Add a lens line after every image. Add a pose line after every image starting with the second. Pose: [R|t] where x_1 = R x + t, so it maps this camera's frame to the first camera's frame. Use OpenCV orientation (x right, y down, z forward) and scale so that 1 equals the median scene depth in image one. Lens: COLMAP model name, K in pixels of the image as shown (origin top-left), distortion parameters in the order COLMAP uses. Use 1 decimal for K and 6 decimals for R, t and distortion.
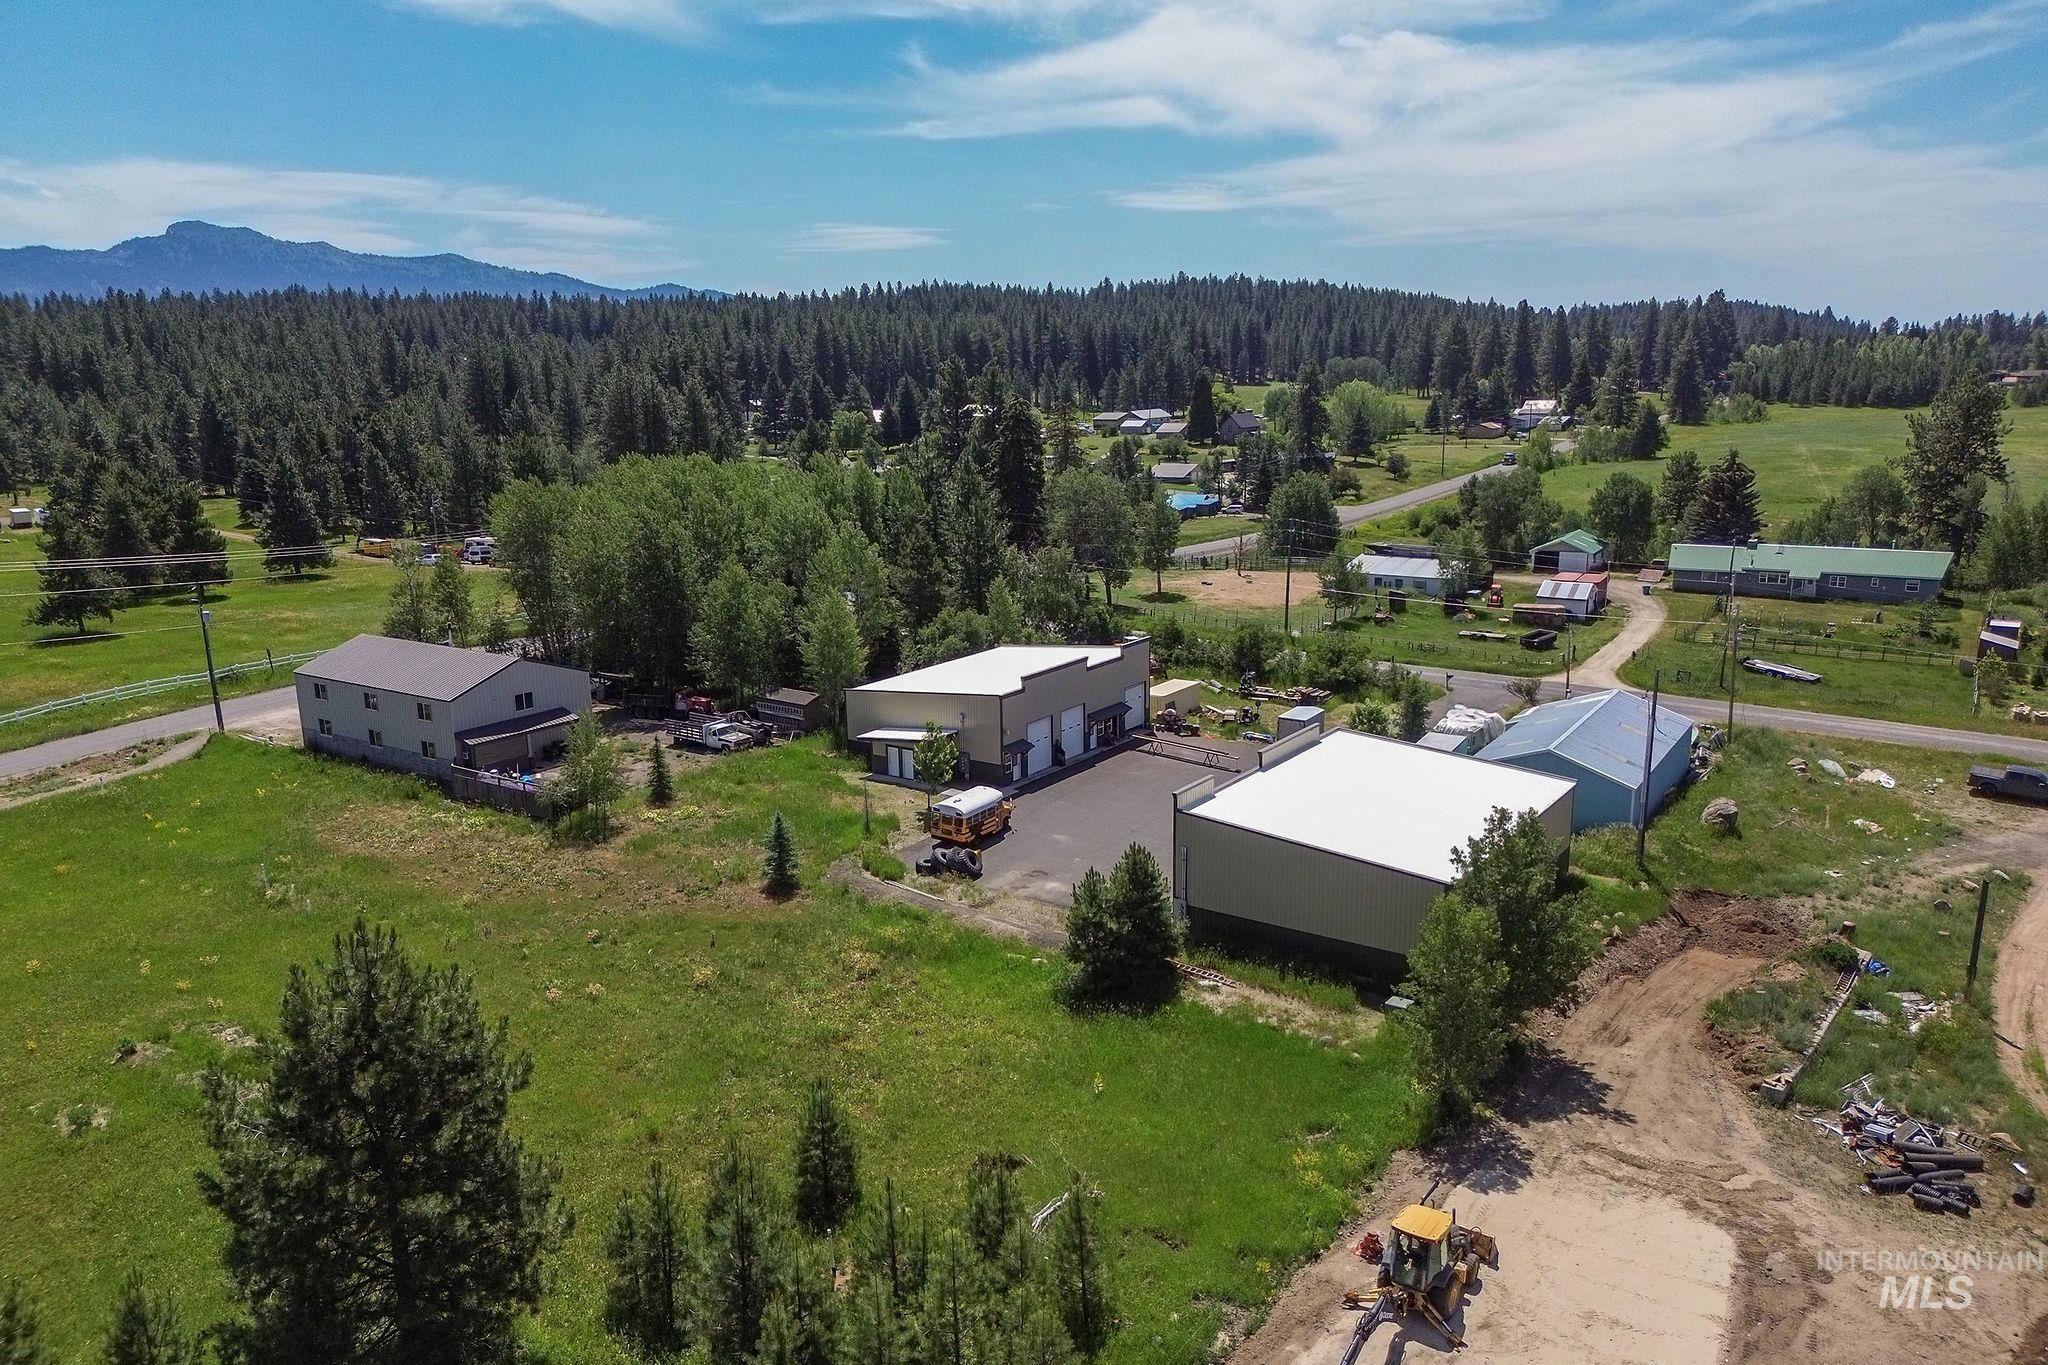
lens RADIAL K [[1500.1, 0, 1026.4], [0, 1500.1, 619.7], [0, 0, 1]] dist [-0.002400, 0.078140]
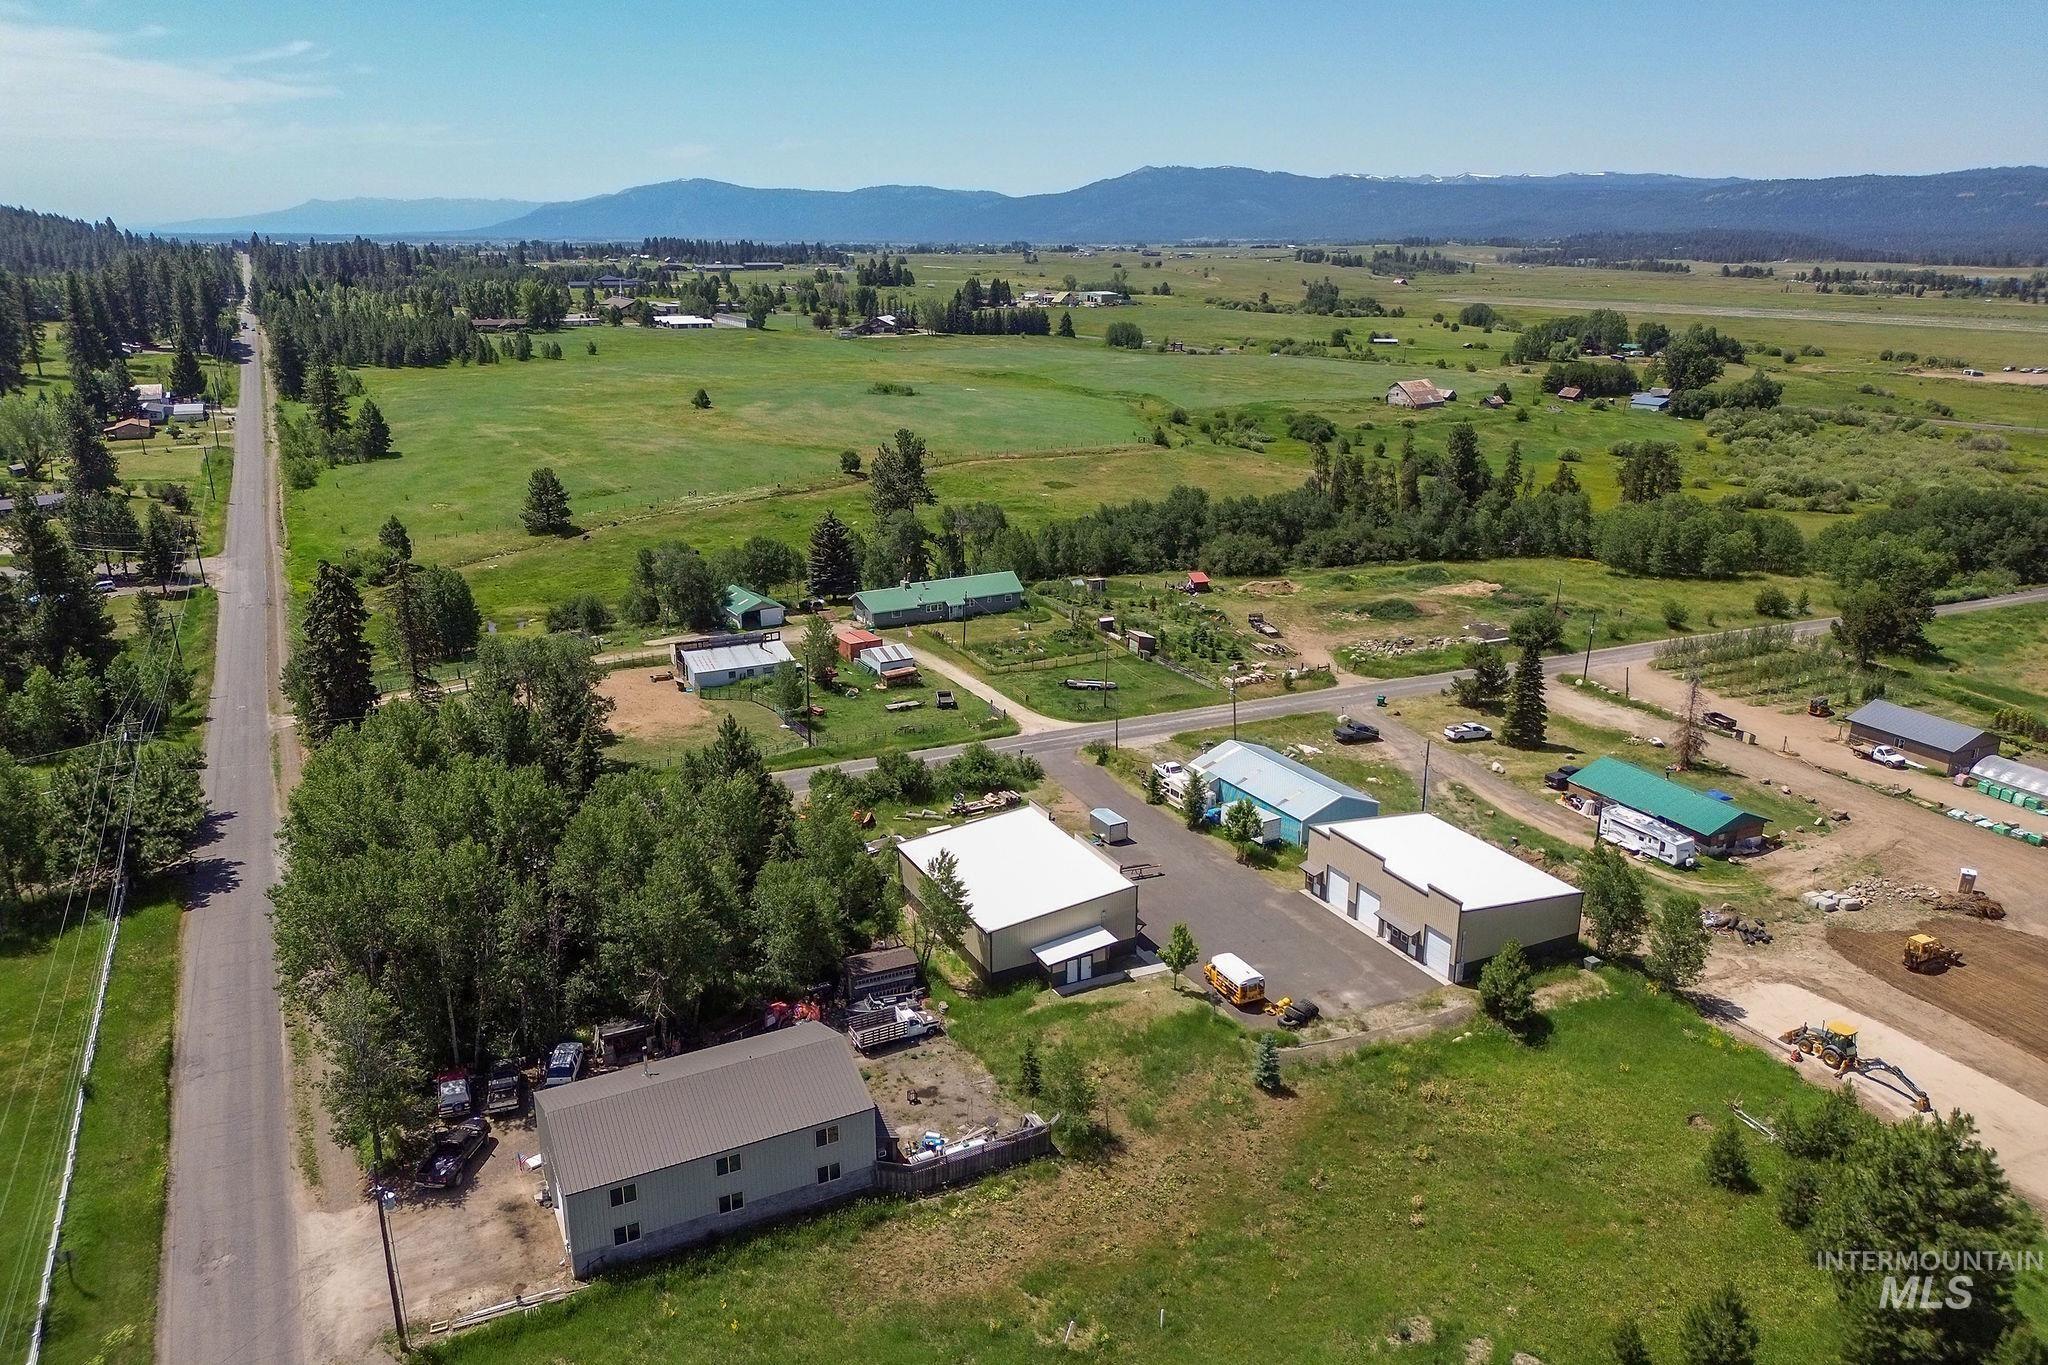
lens RADIAL K [[1428.1, 0, 1024.0], [0, 1428.1, 682.5], [0, 0, 1]] dist [0.077880, -0.089071]
pose [[0.474197, -0.247128, 0.845024, -0.952508], [0.142311, 0.968691, 0.203435, -0.343226], [-0.868841, 0.023788, 0.494519, 0.441596]]
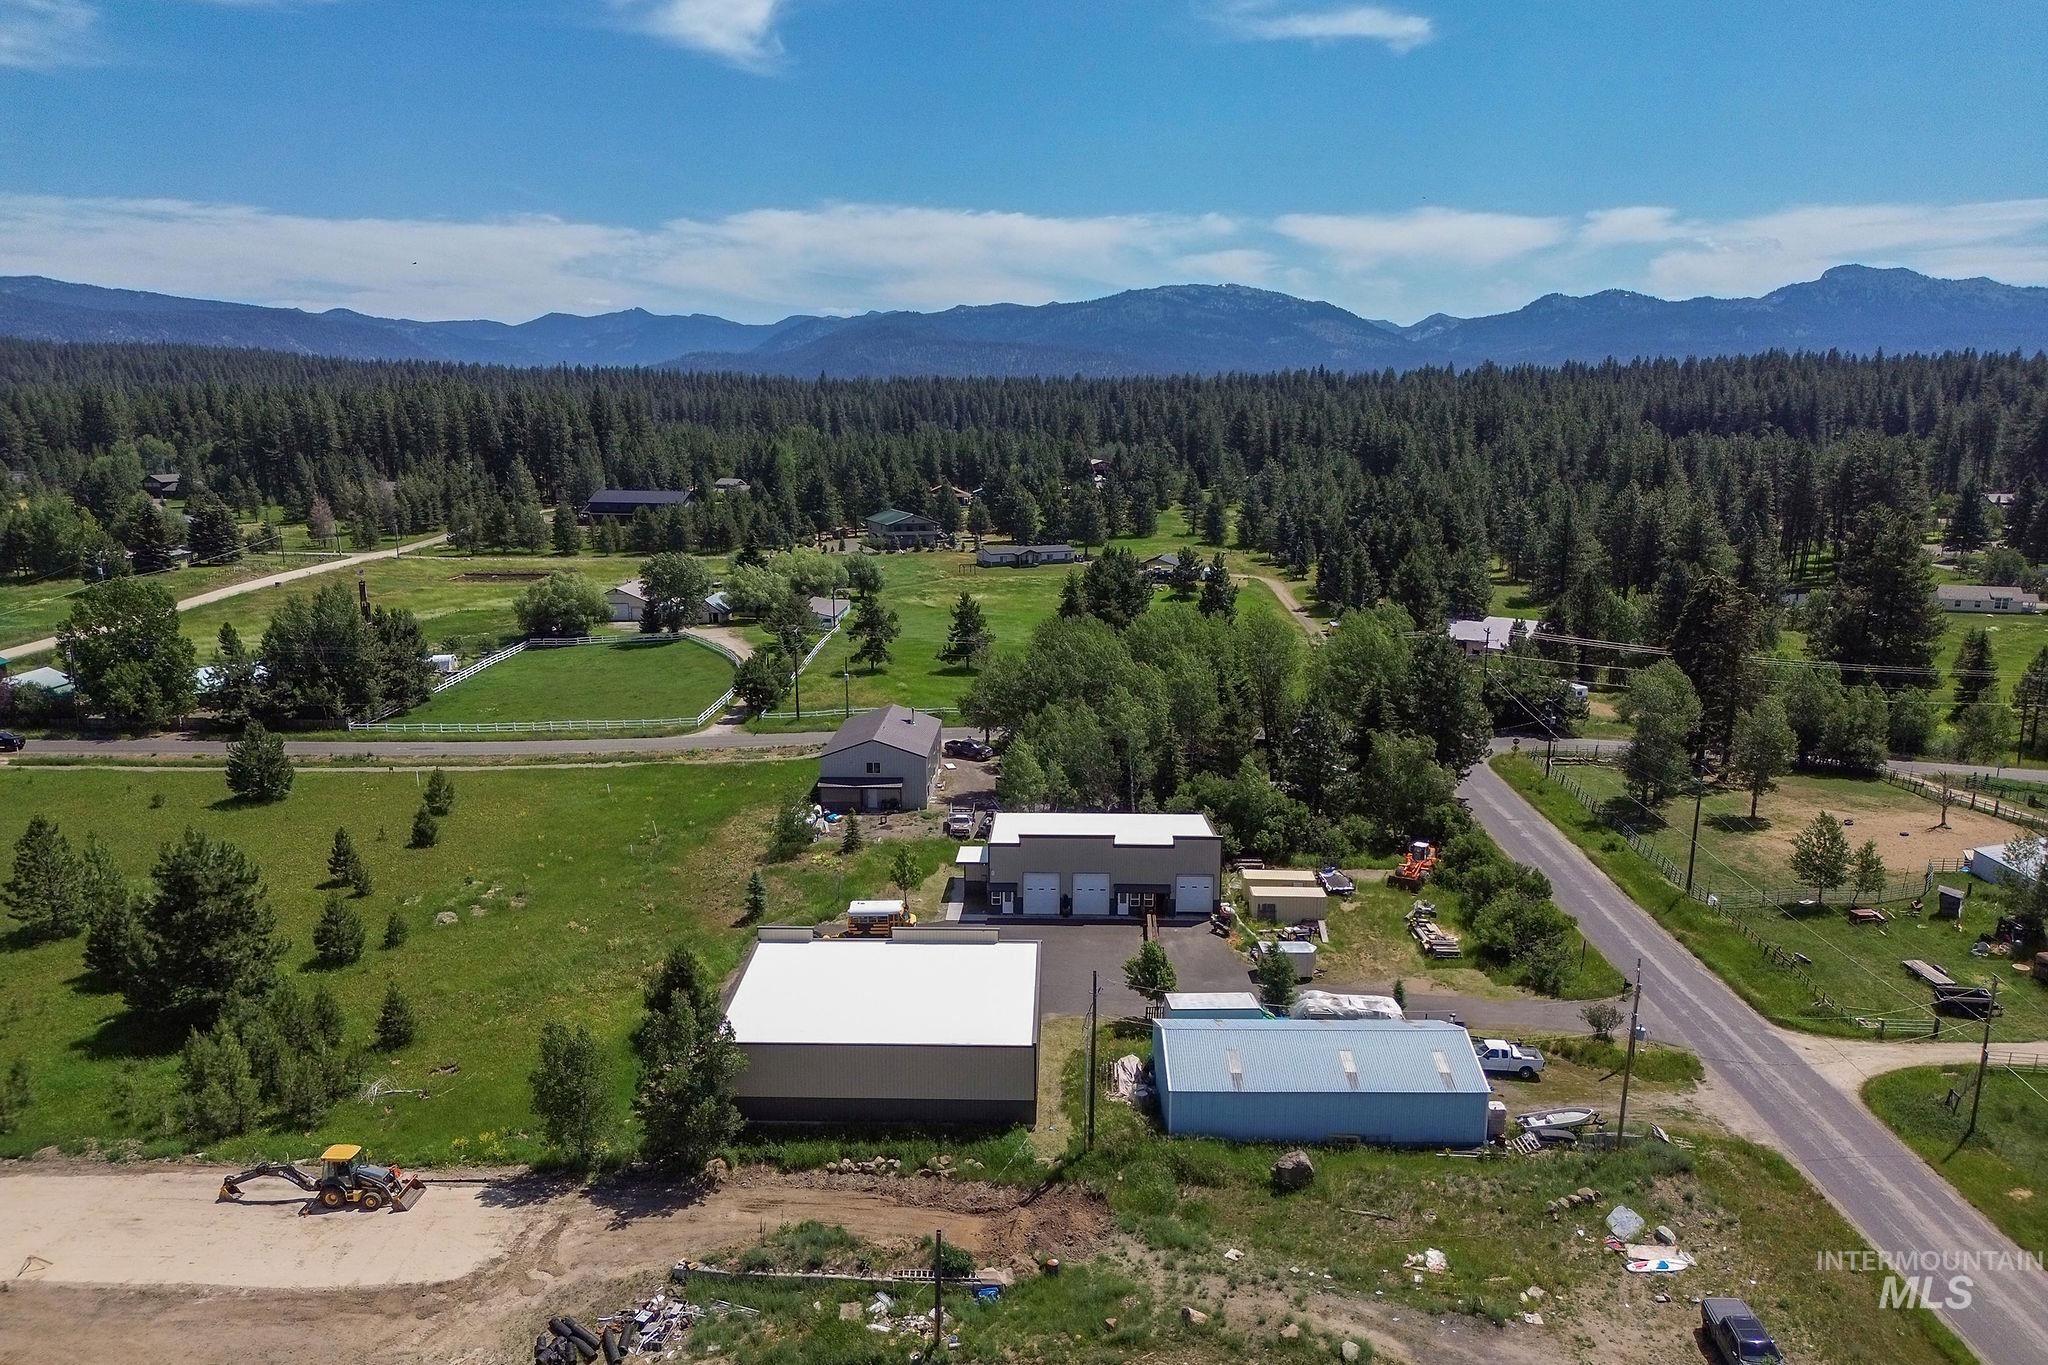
lens RADIAL K [[1447.0, 0, 1021.8], [0, 1447.0, 706.5], [0, 0, 1]] dist [0.064644, -0.056916]
pose [[0.546756, 0.183932, -0.816839, 0.897509], [-0.154107, 0.981013, 0.117747, -0.194358], [0.822988, 0.061502, 0.564720, 0.296024]]
